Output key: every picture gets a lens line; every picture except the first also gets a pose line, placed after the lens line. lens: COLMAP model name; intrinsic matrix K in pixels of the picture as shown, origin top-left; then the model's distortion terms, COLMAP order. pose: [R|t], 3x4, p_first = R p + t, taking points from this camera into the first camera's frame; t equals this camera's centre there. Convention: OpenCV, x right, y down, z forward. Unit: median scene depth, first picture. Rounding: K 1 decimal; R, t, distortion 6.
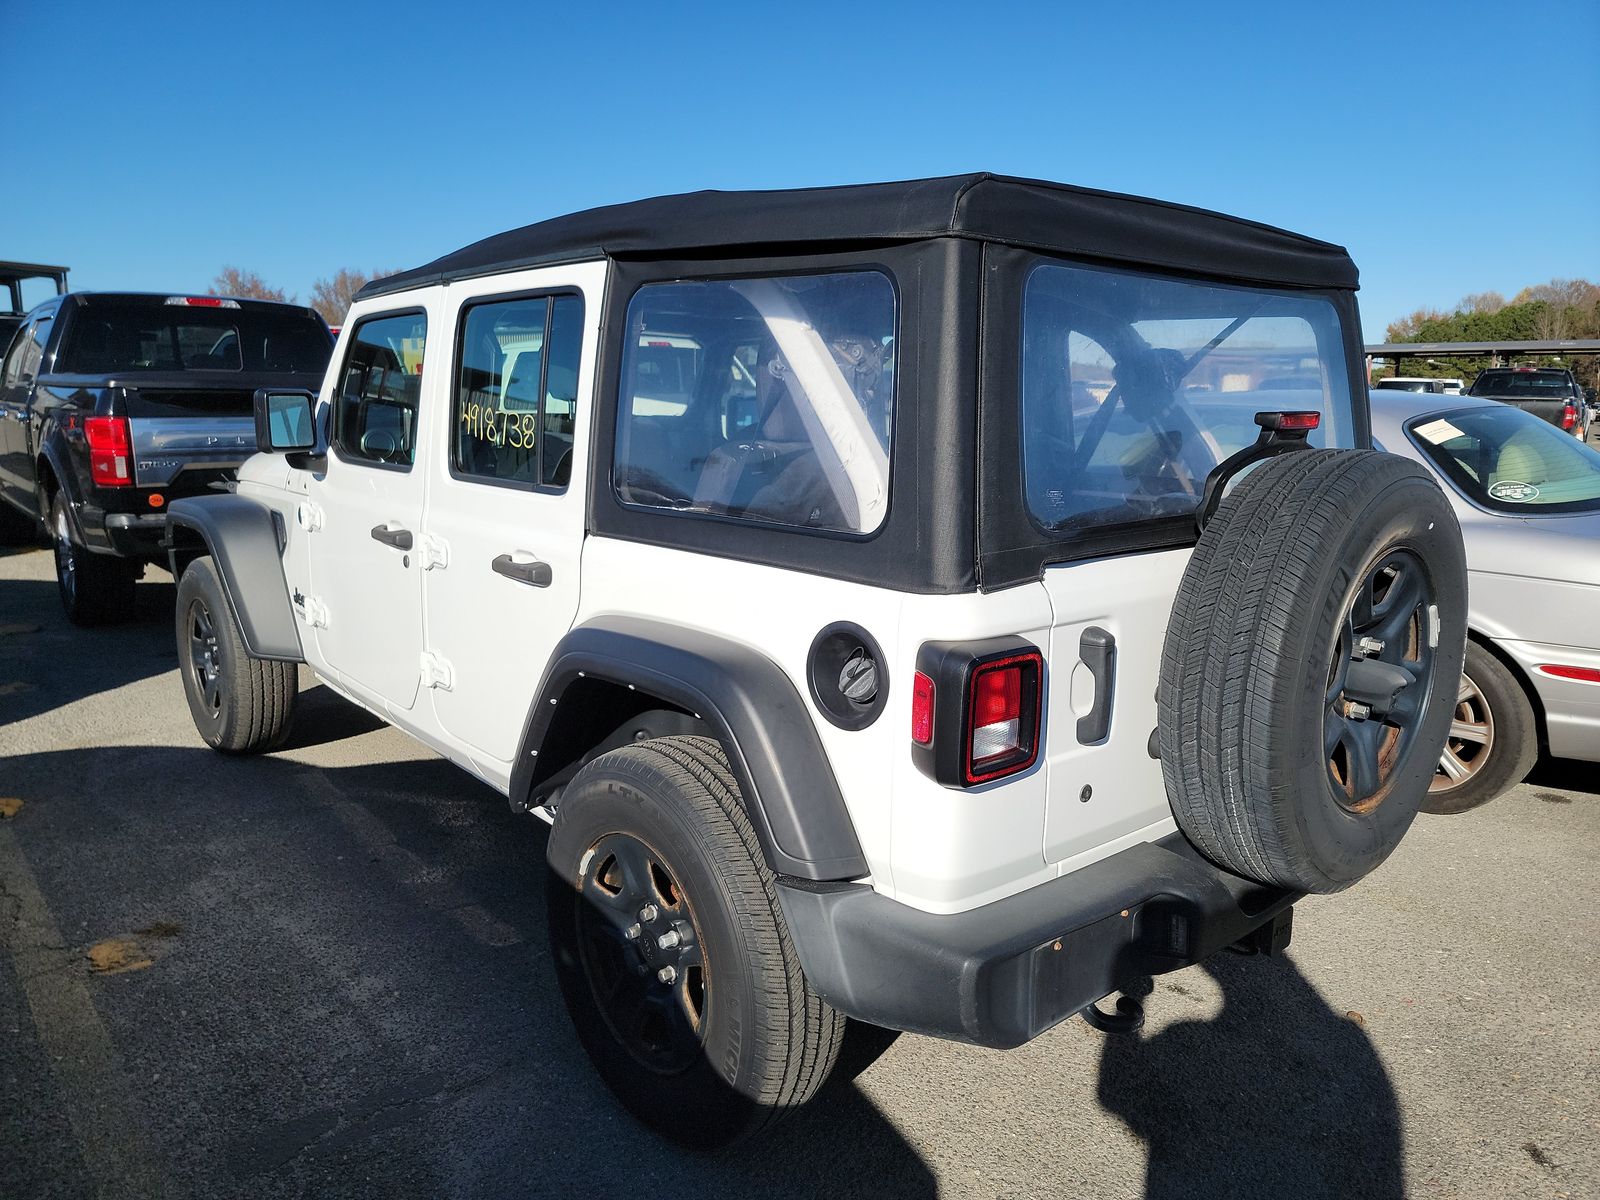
lens RADIAL K [[1141.0, 0, 800.0], [0, 1141.0, 600.0], [0, 0, 1]] dist [0.034716, -0.000736]
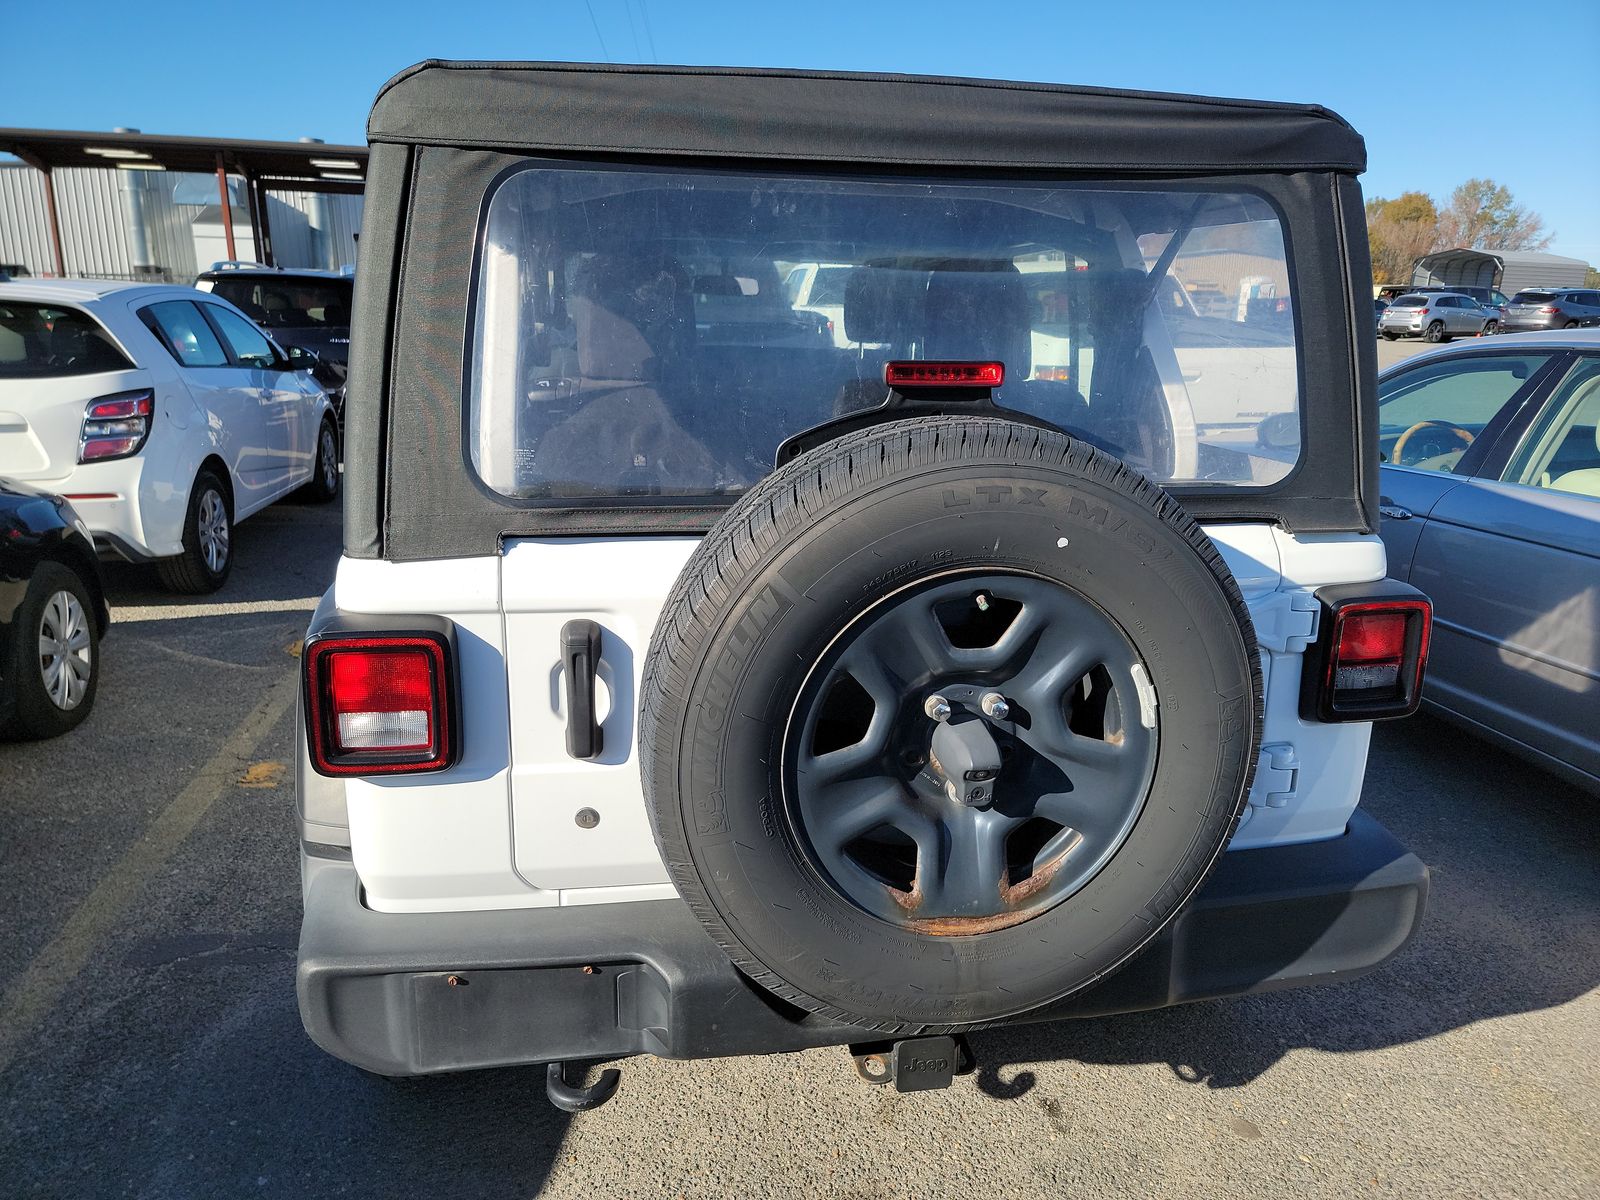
lens RADIAL K [[1141.0, 0, 800.0], [0, 1141.0, 600.0], [0, 0, 1]] dist [0.034716, -0.000736]
pose [[0.849118, 0.134795, -0.510714, 0.800088], [-0.102009, 0.990535, 0.091835, -0.081520], [0.518259, -0.025881, 0.854832, 0.381395]]
